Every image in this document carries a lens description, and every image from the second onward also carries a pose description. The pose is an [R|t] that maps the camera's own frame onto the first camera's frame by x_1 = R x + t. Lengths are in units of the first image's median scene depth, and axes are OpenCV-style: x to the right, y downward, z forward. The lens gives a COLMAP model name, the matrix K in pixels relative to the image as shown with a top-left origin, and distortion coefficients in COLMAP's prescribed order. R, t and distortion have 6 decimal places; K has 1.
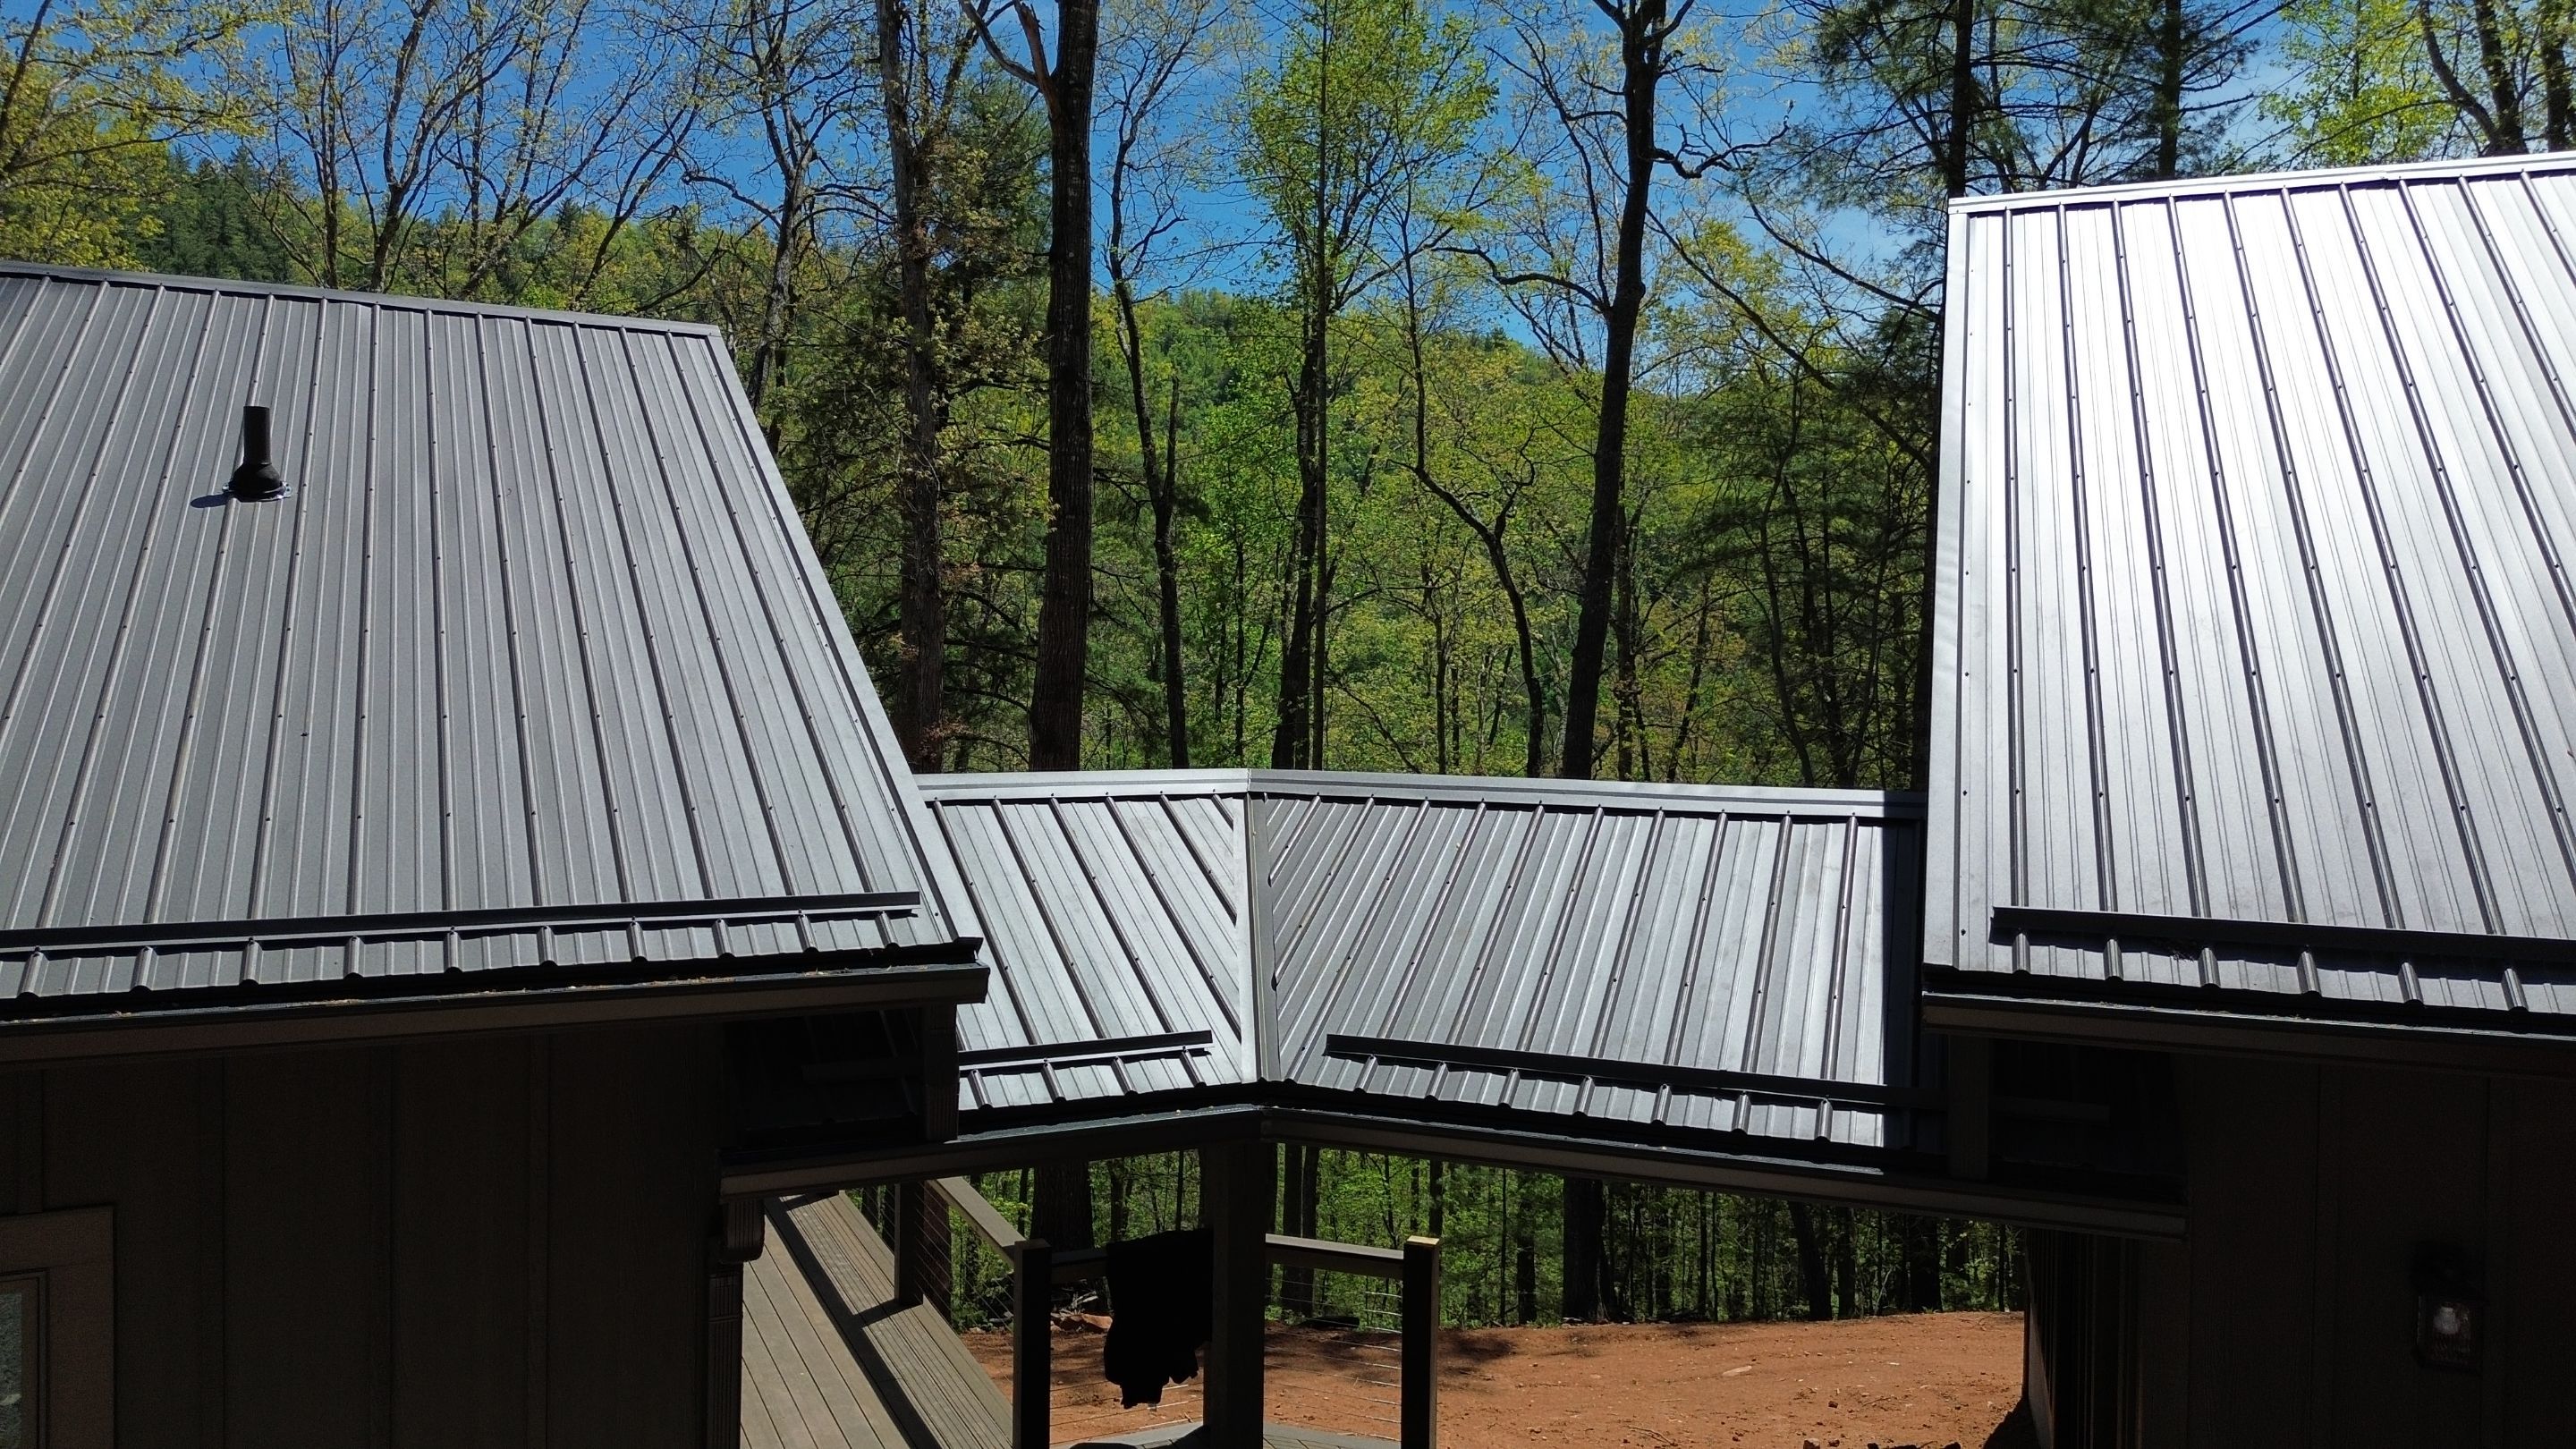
lens RADIAL K [[1890.1, 0, 1288.0], [0, 1890.1, 724.5], [0, 0, 1]] dist [0.091346, -0.072669]
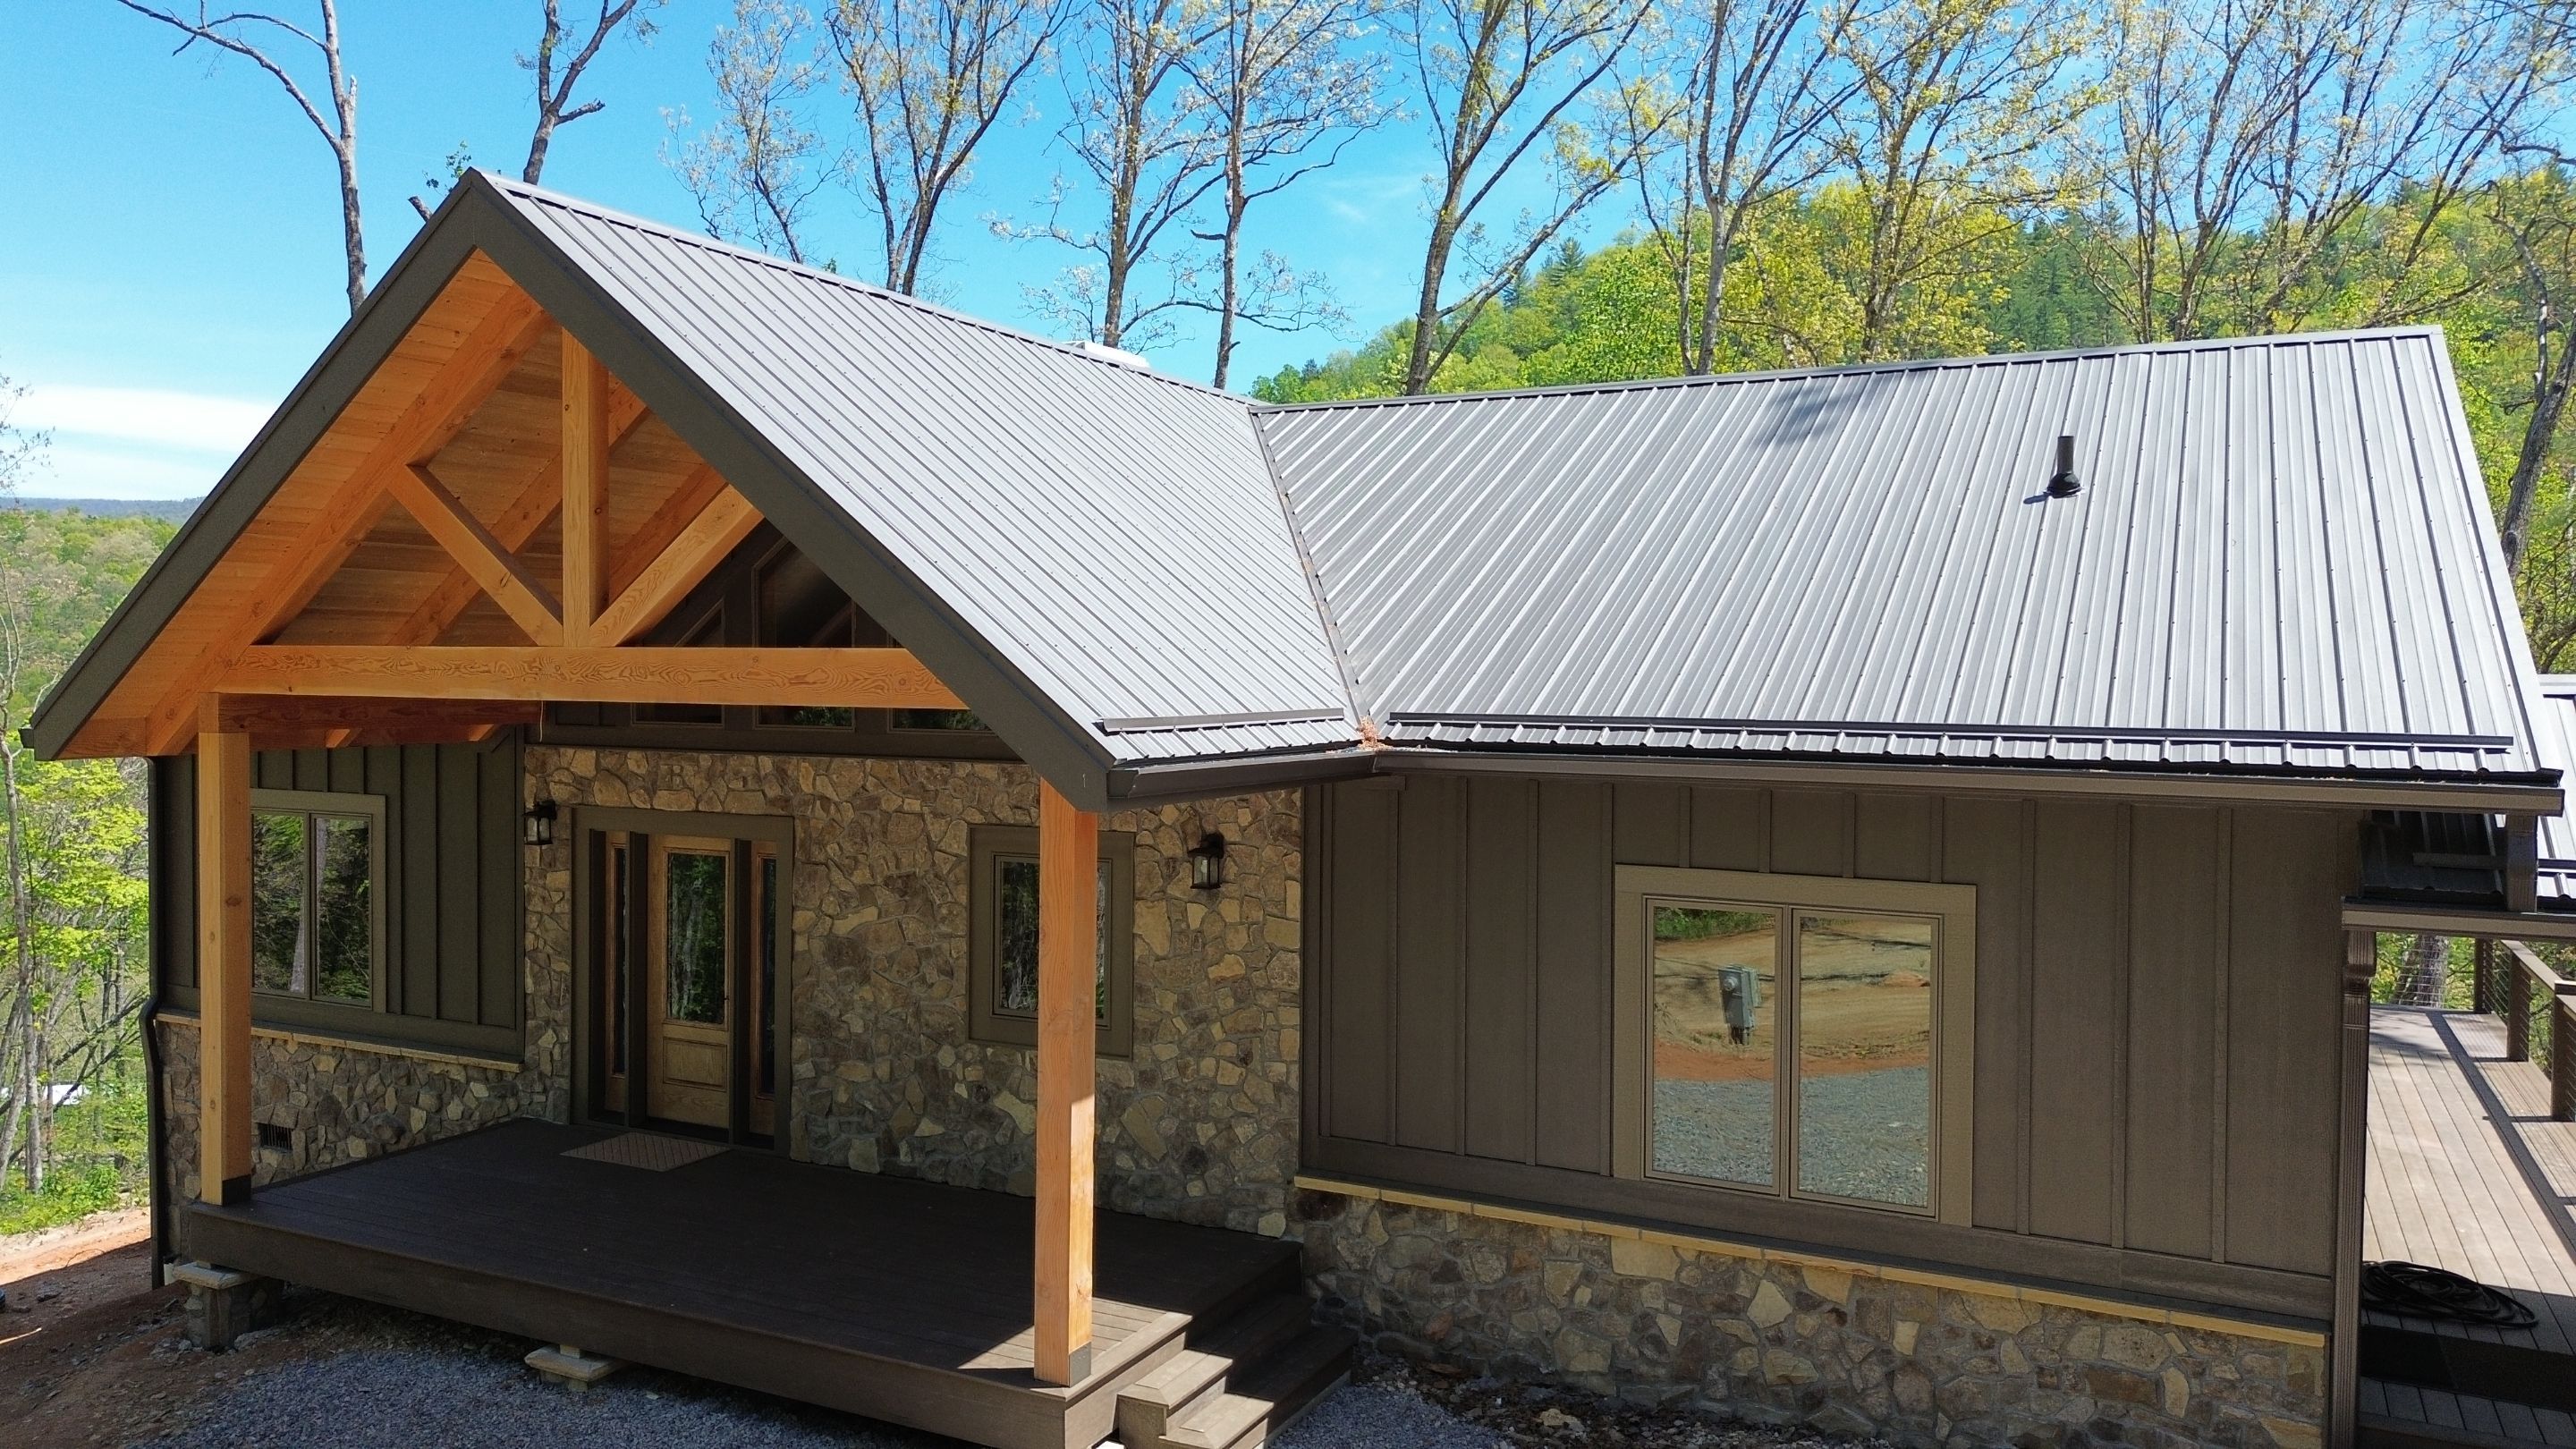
lens RADIAL K [[1890.1, 0, 1288.0], [0, 1890.1, 724.5], [0, 0, 1]] dist [0.091346, -0.072669]
pose [[0.640343, 0.017983, -0.767879, 0.232470], [-0.027199, 0.999630, 0.000729, 0.076842], [0.767607, 0.020419, 0.640595, -0.425351]]
